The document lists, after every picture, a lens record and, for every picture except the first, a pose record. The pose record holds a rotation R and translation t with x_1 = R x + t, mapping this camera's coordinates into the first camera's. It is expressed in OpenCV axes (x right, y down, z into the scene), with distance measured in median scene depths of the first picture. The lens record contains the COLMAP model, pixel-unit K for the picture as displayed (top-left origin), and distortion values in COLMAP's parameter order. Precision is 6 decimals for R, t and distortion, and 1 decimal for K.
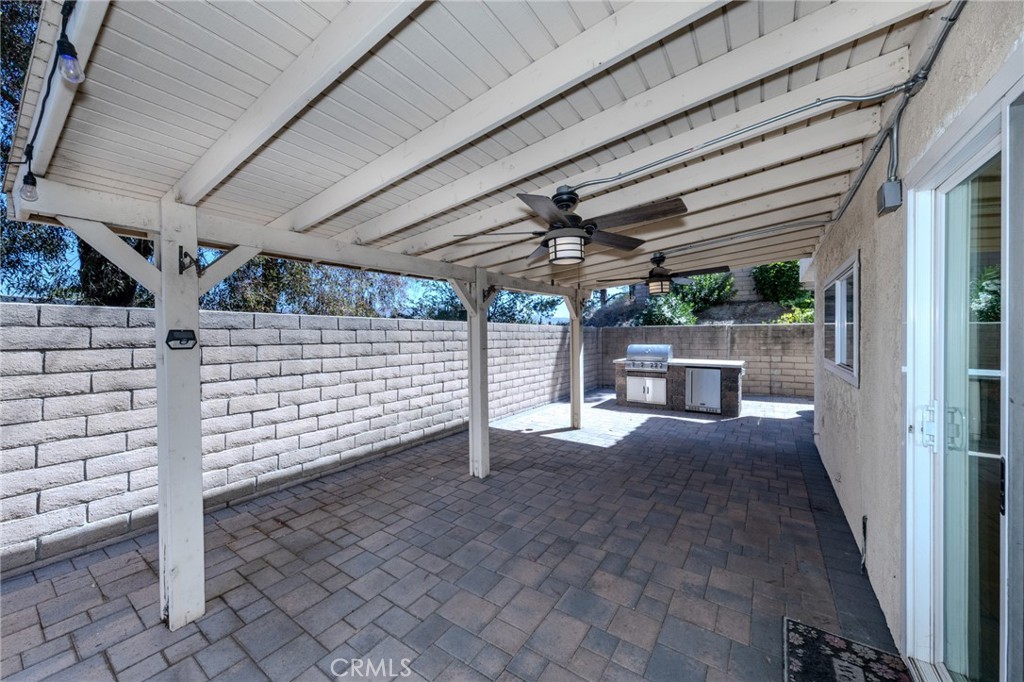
lens RADIAL K [[374.3, 0, 513.9], [0, 374.3, 337.1], [0, 0, 1]] dist [0.006180, -0.000041]
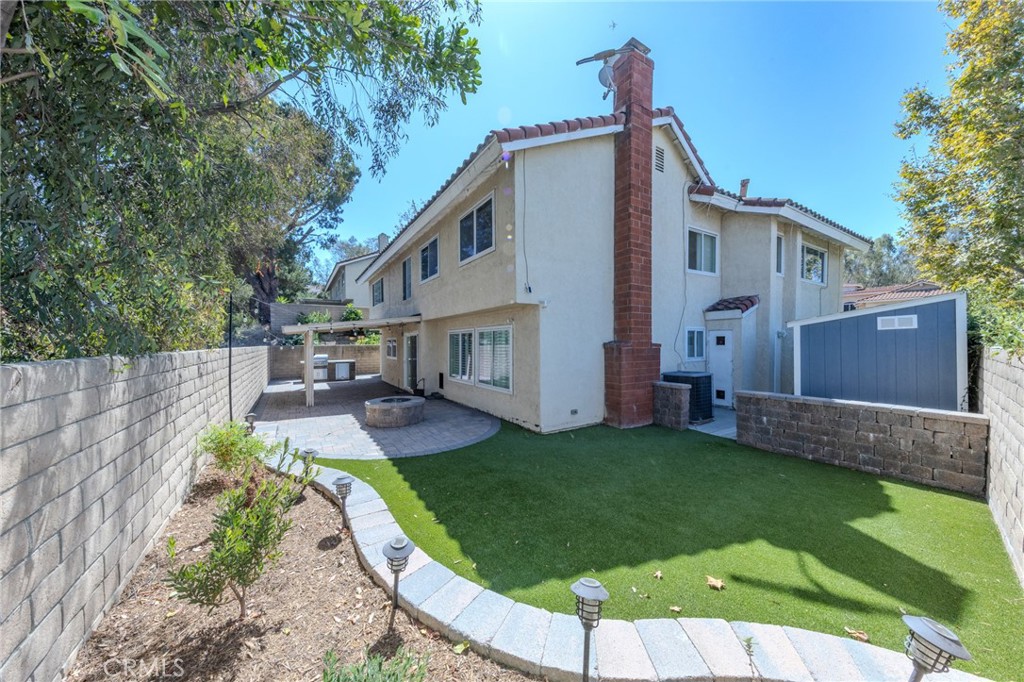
lens RADIAL K [[336.5, 0, 508.6], [0, 336.5, 345.4], [0, 0, 1]] dist [-0.002392, -0.000134]
pose [[0.398327, -0.005997, 0.917224, -1.612609], [0.010974, 0.999938, 0.001772, -0.041401], [-0.917178, 0.009359, 0.398368, -1.352446]]
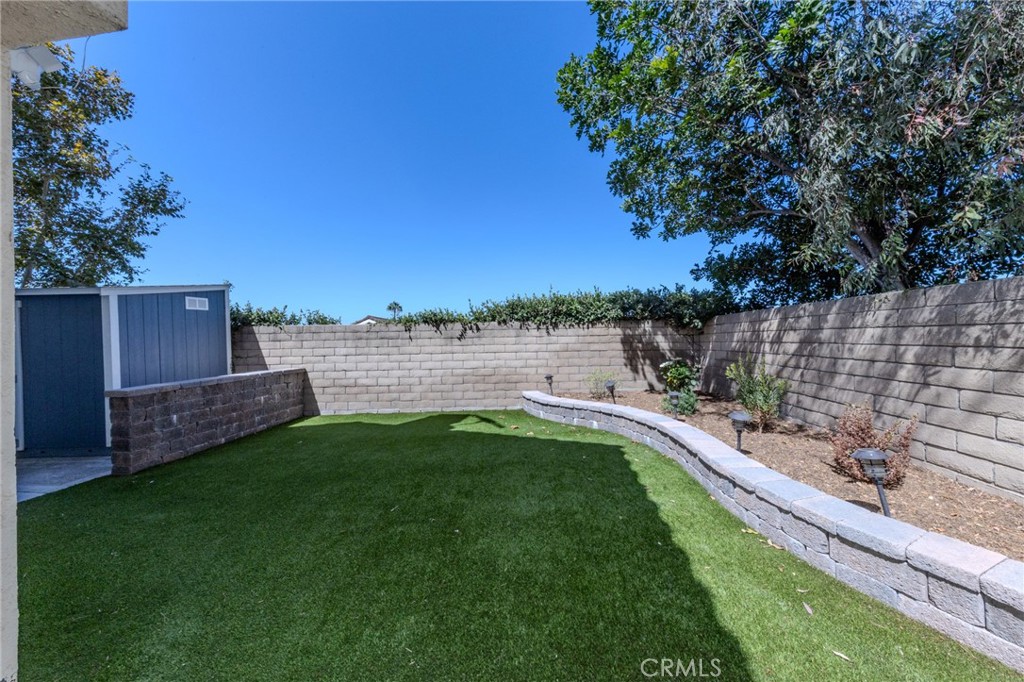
lens RADIAL K [[336.5, 0, 513.3], [0, 336.5, 337.7], [0, 0, 1]] dist [-0.002392, -0.000134]
pose [[-0.888309, 0.019417, -0.458835, -0.607852], [0.018436, 0.999808, 0.006617, 0.028213], [0.458876, -0.002581, -0.888497, -0.563012]]
